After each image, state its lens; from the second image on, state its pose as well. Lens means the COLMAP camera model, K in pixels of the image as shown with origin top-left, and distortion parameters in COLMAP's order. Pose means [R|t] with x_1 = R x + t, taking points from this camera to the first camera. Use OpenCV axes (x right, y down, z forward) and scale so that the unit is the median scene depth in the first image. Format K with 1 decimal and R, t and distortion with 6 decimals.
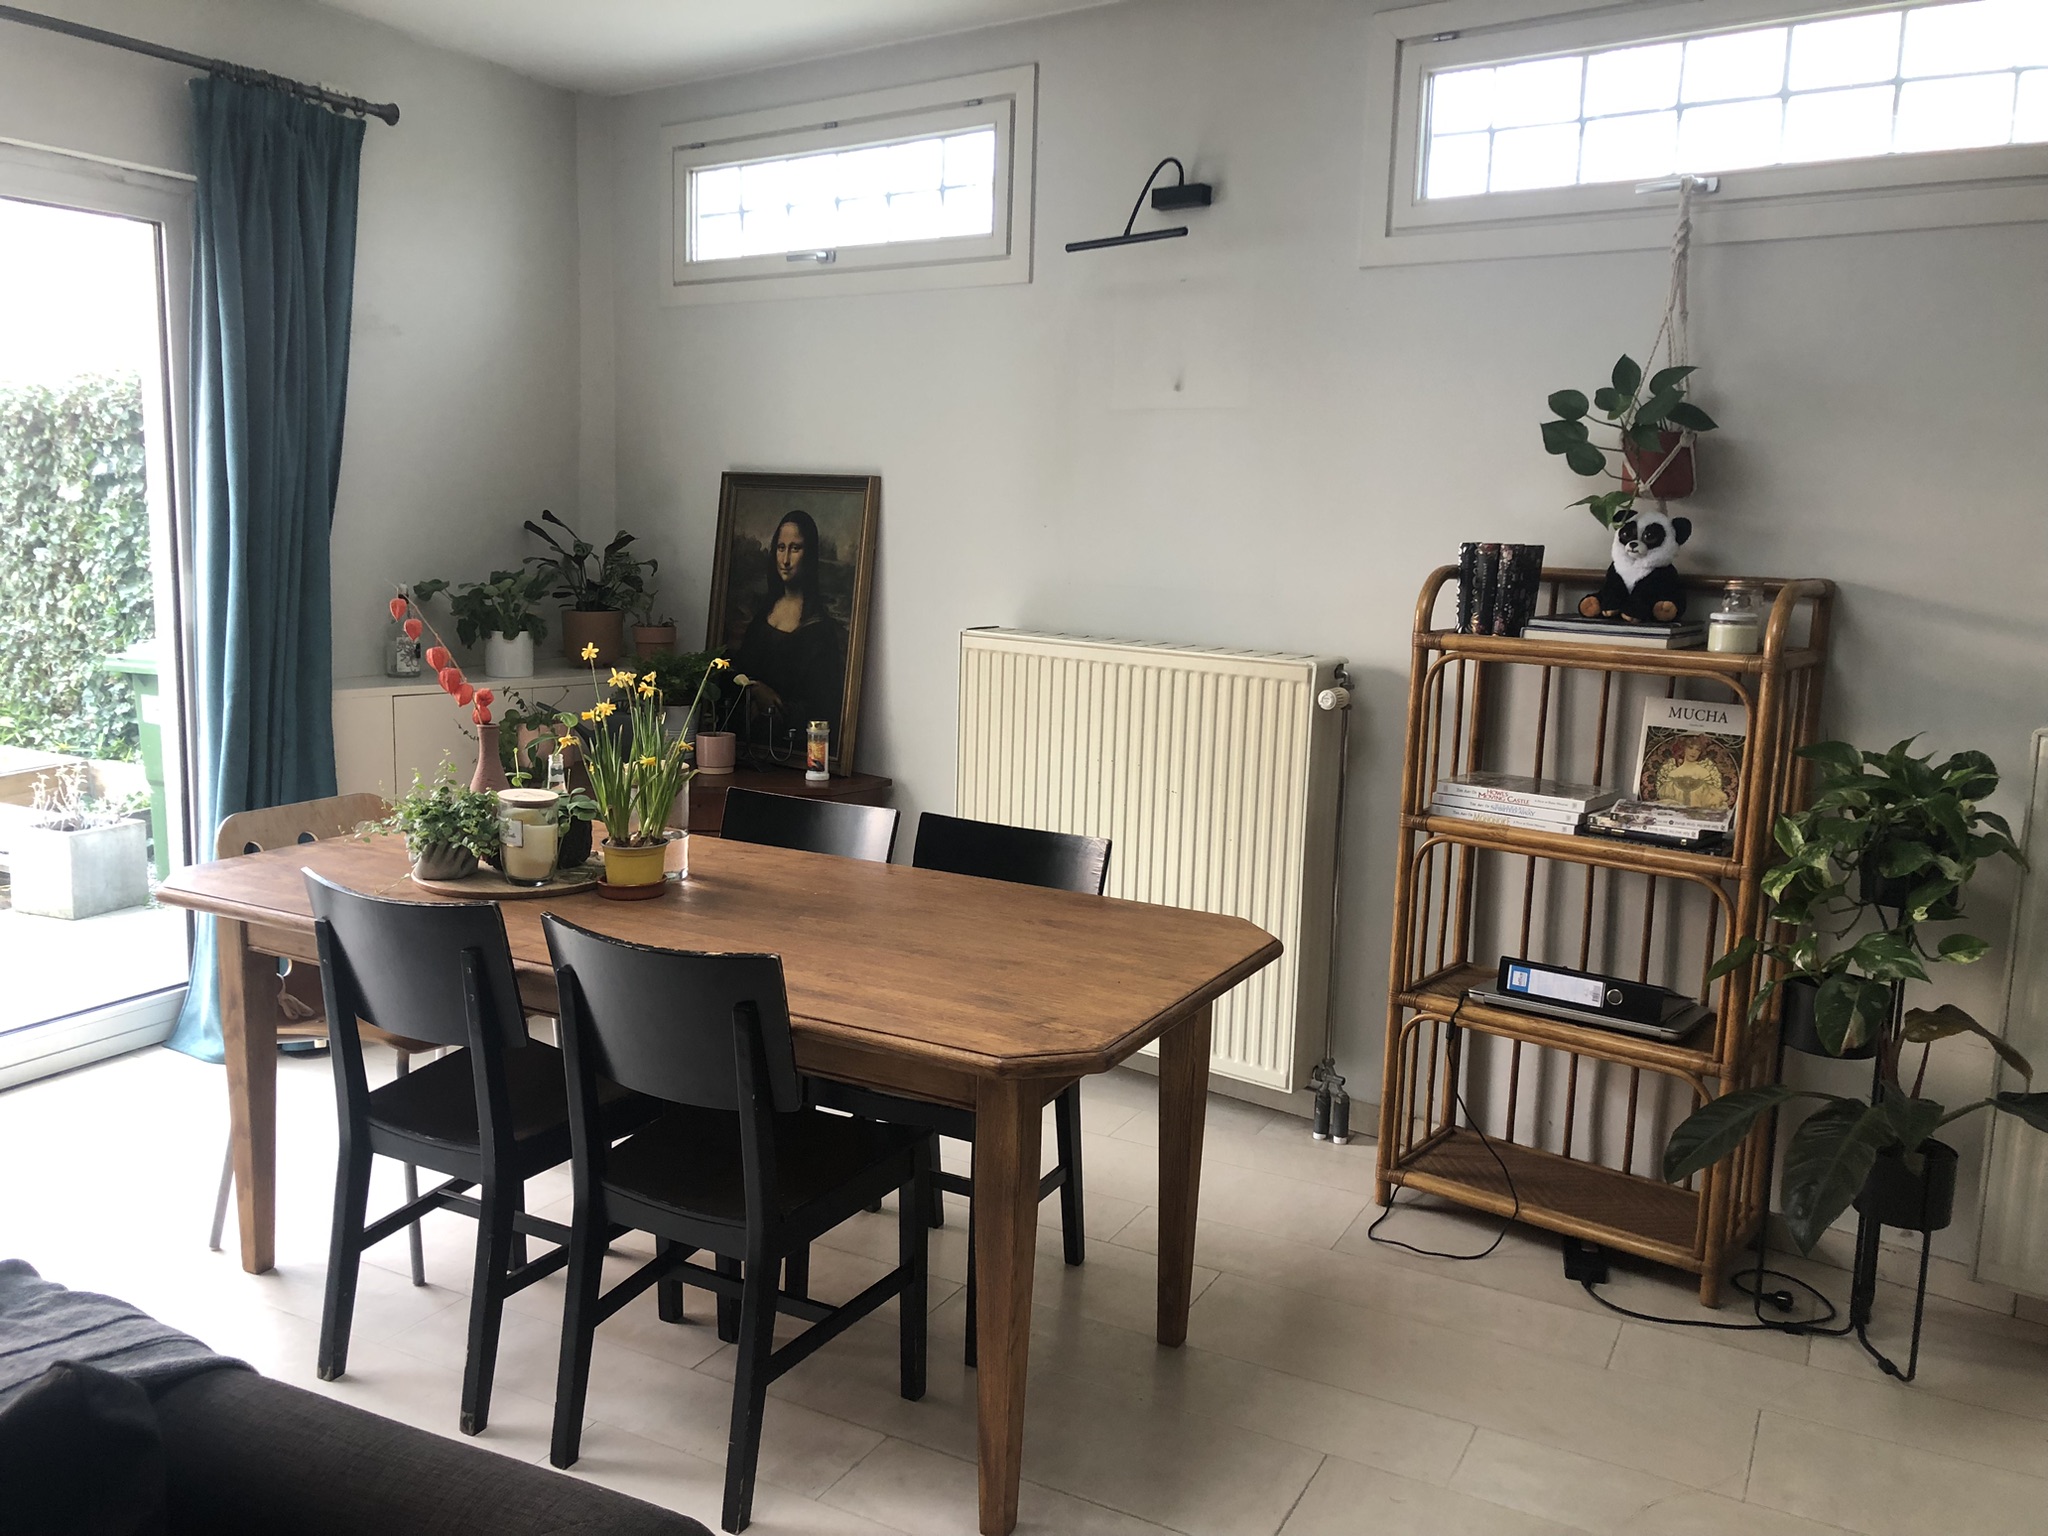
lens RADIAL K [[1675.2, 0, 1024.0], [0, 1675.2, 768.0], [0, 0, 1]] dist [-0.001851, 0.000662]
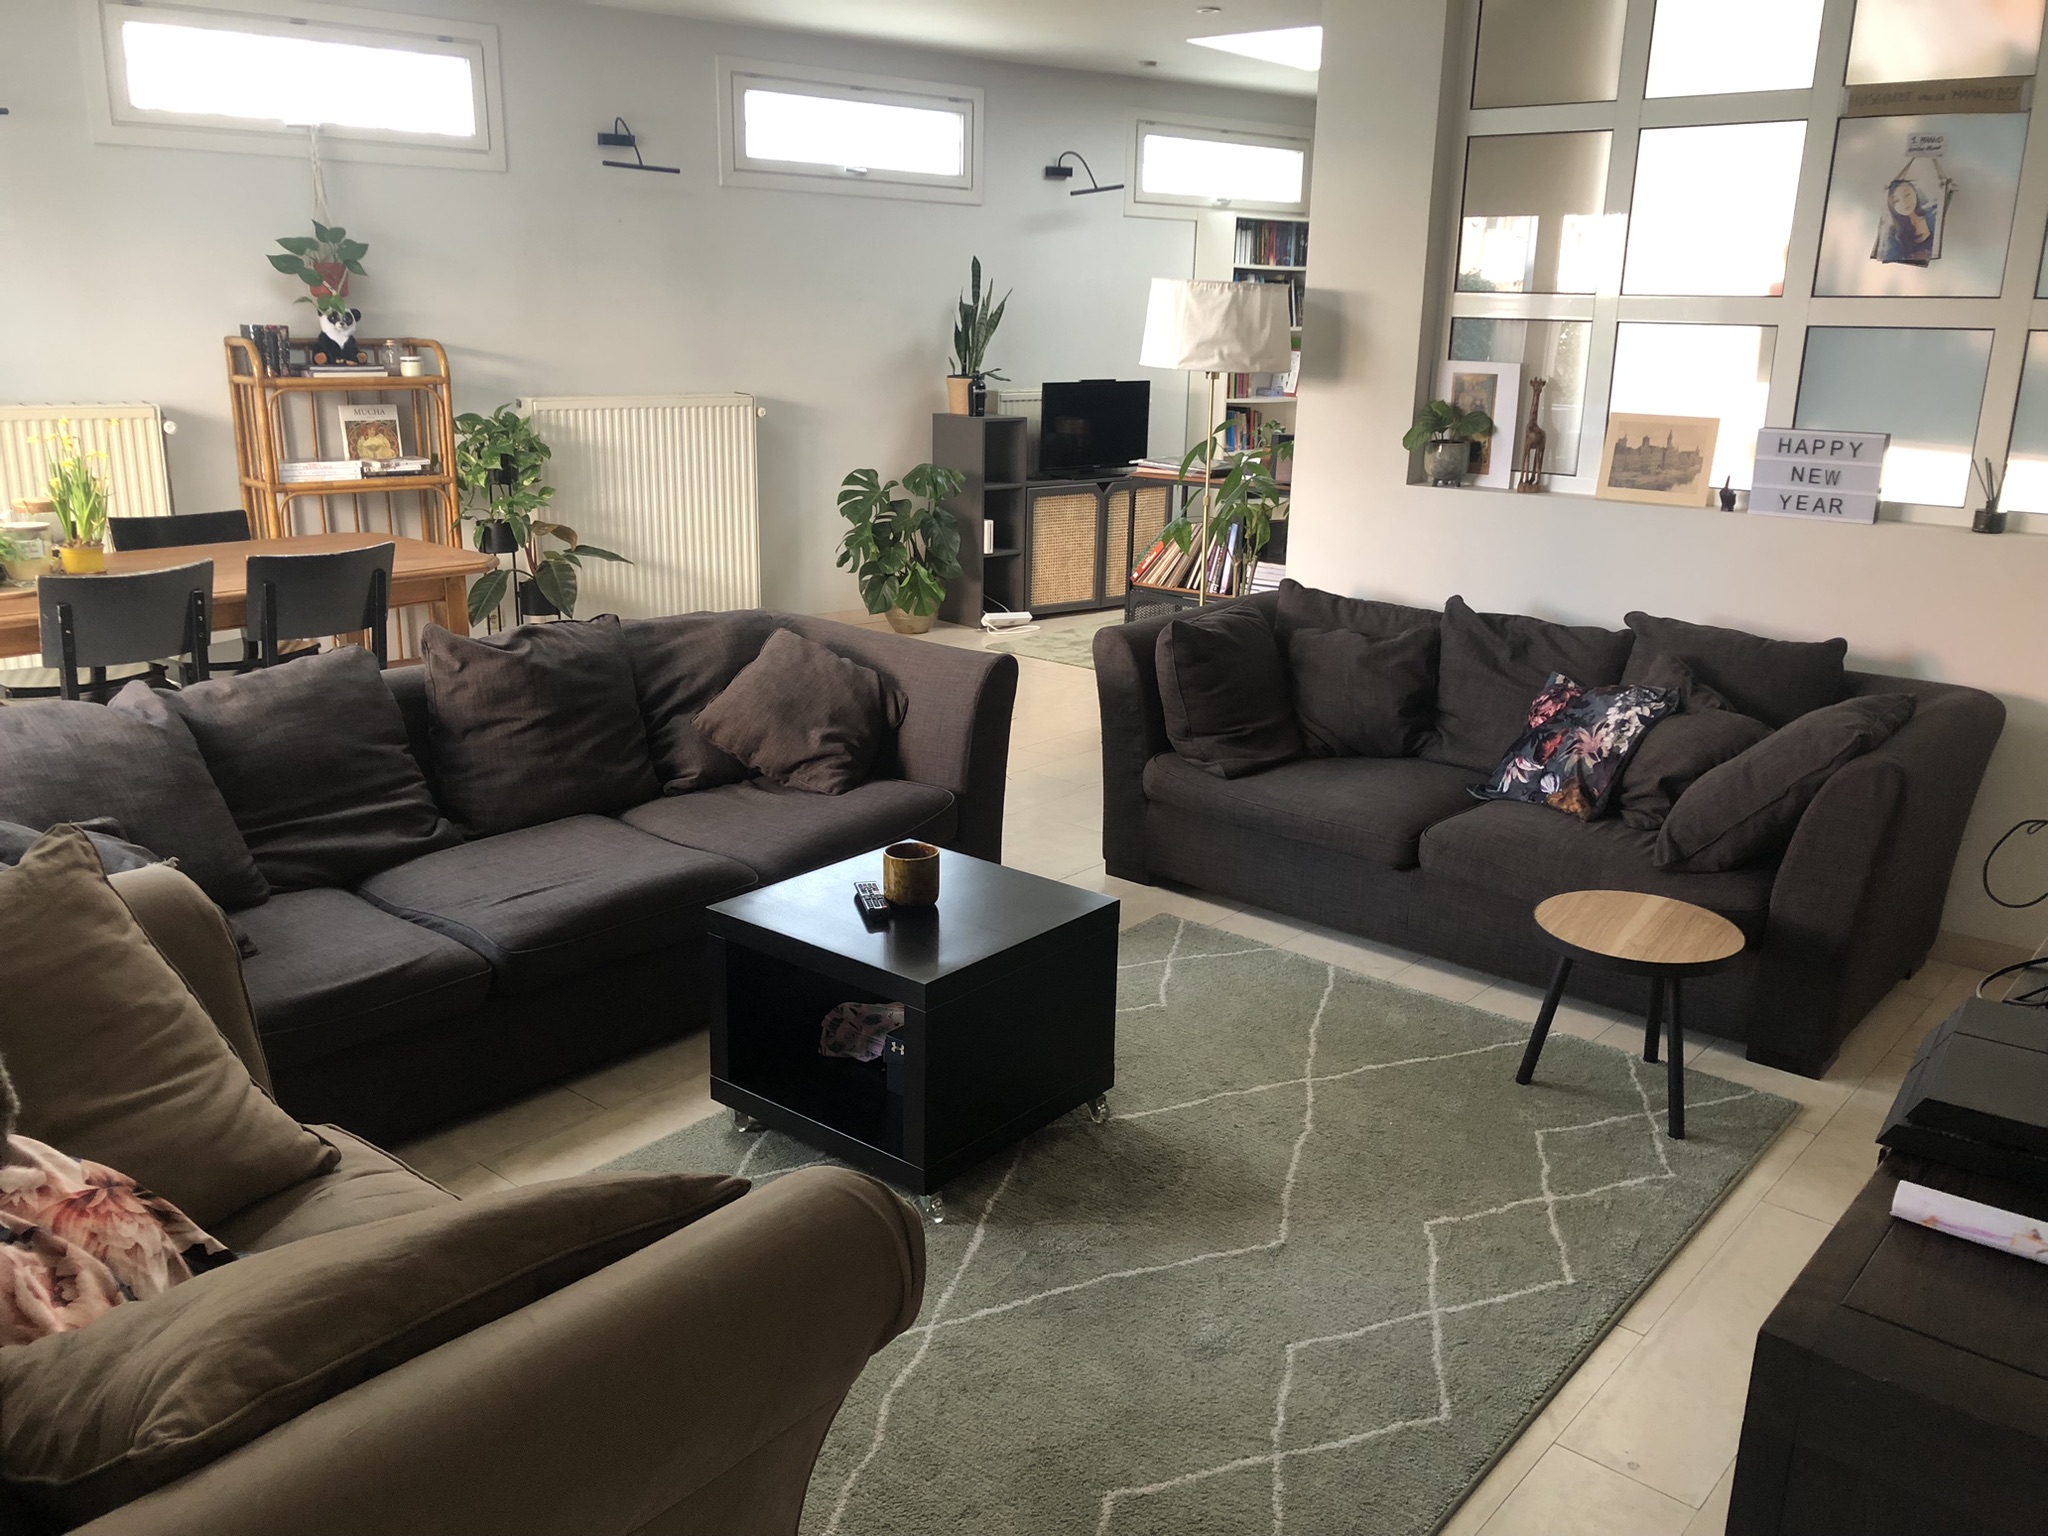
lens RADIAL K [[1675.2, 0, 1024.0], [0, 1675.2, 768.0], [0, 0, 1]] dist [-0.001851, 0.000662]
pose [[0.205751, -0.279130, 0.937952, -1.377210], [0.140164, 0.956982, 0.254046, -0.023502], [-0.968515, 0.079197, 0.236024, -0.160876]]
